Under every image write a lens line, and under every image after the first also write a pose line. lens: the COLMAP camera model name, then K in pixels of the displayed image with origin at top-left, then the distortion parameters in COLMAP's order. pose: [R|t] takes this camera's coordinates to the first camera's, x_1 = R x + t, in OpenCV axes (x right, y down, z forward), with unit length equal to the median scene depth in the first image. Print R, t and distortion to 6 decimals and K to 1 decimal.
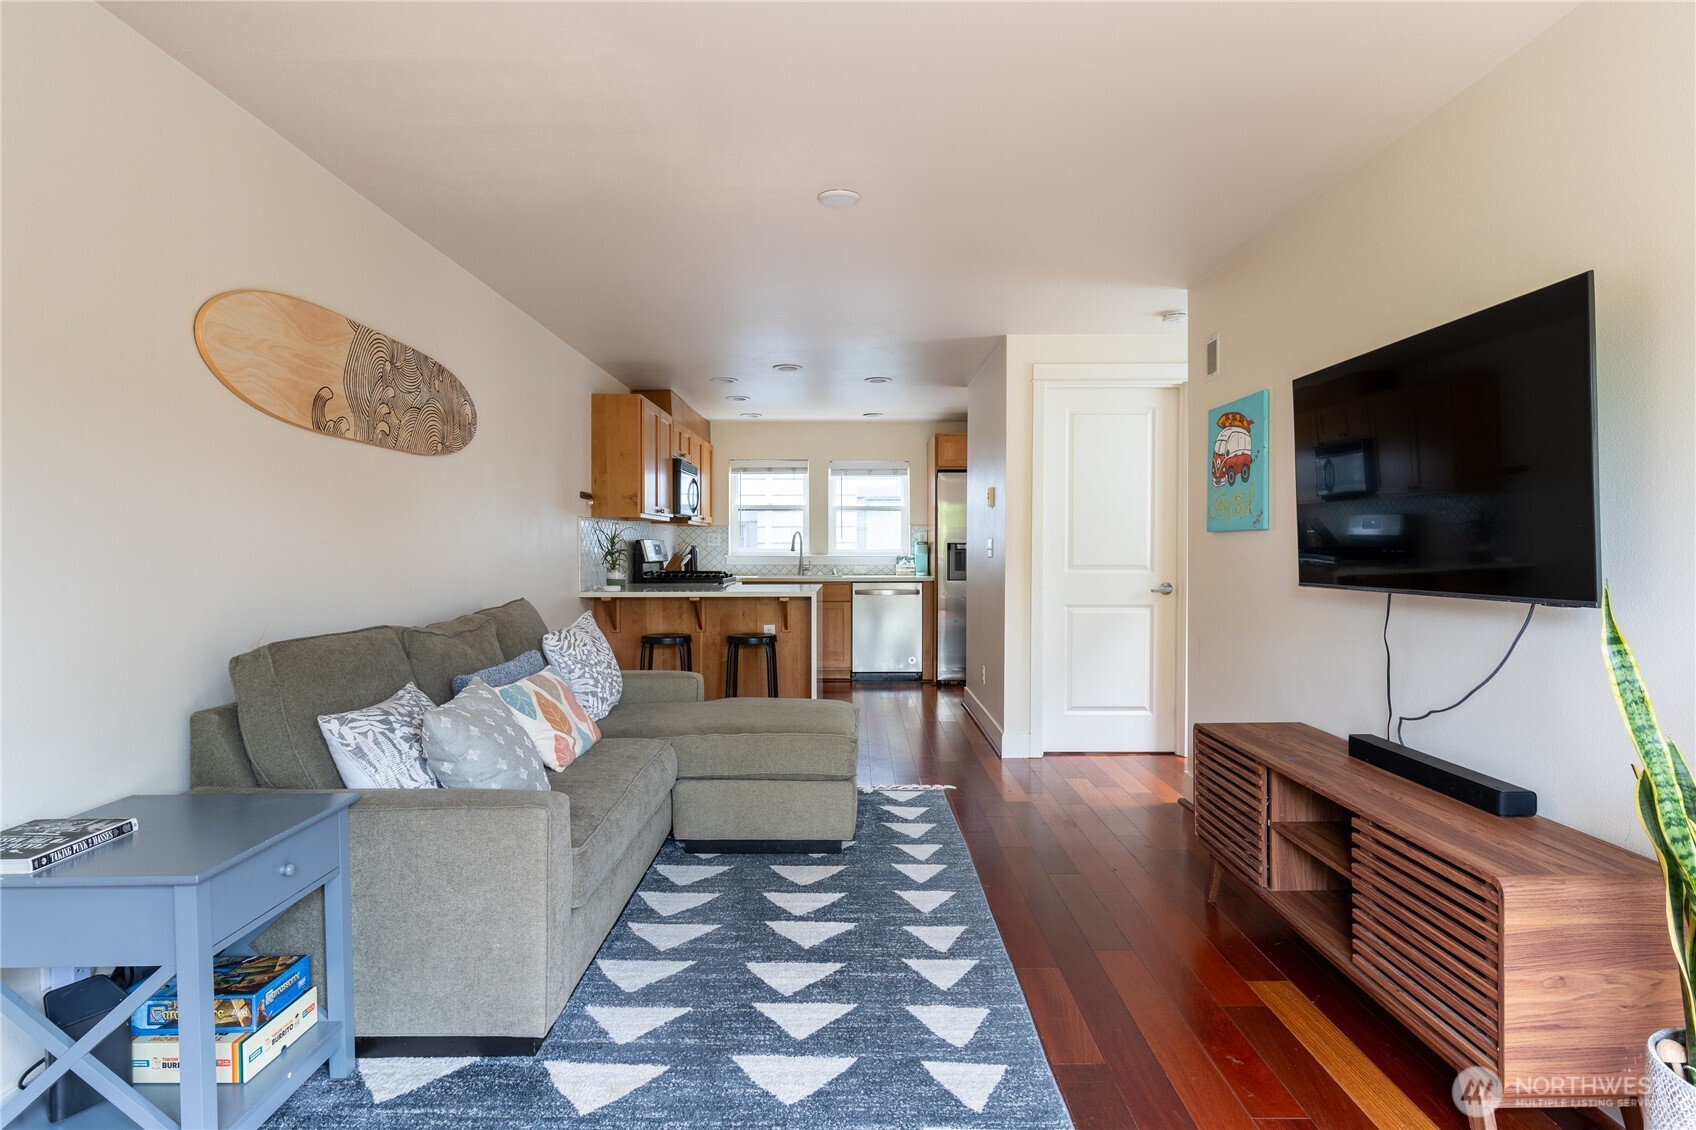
lens RADIAL K [[924.3, 0, 848.0], [0, 924.3, 565.0], [0, 0, 1]] dist [-0.001442, 0.000086]
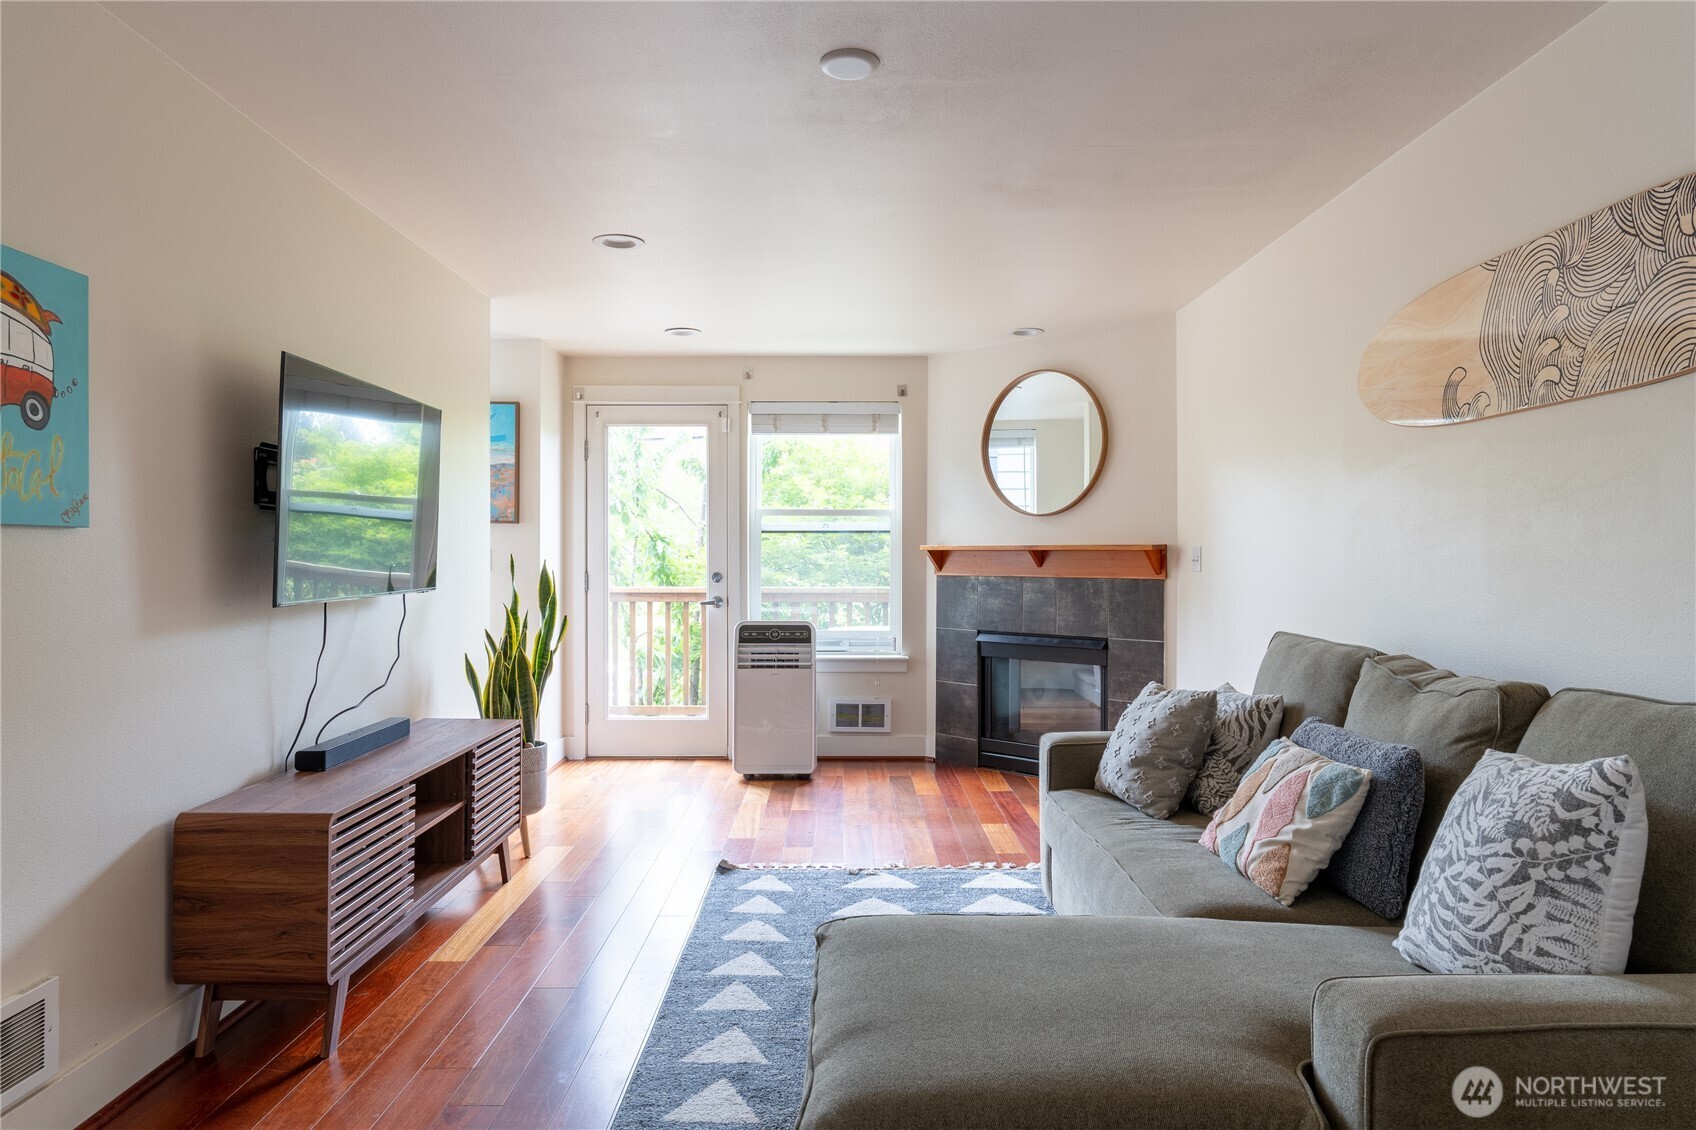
lens RADIAL K [[1078.7, 0, 848.0], [0, 1078.7, 565.0], [0, 0, 1]] dist [0.000021, 0.000496]
pose [[-0.999924, 0.000705, -0.012337, 0.000797], [0.000362, 0.999615, 0.027752, -0.022393], [0.012351, 0.027746, -0.999539, 1.083450]]
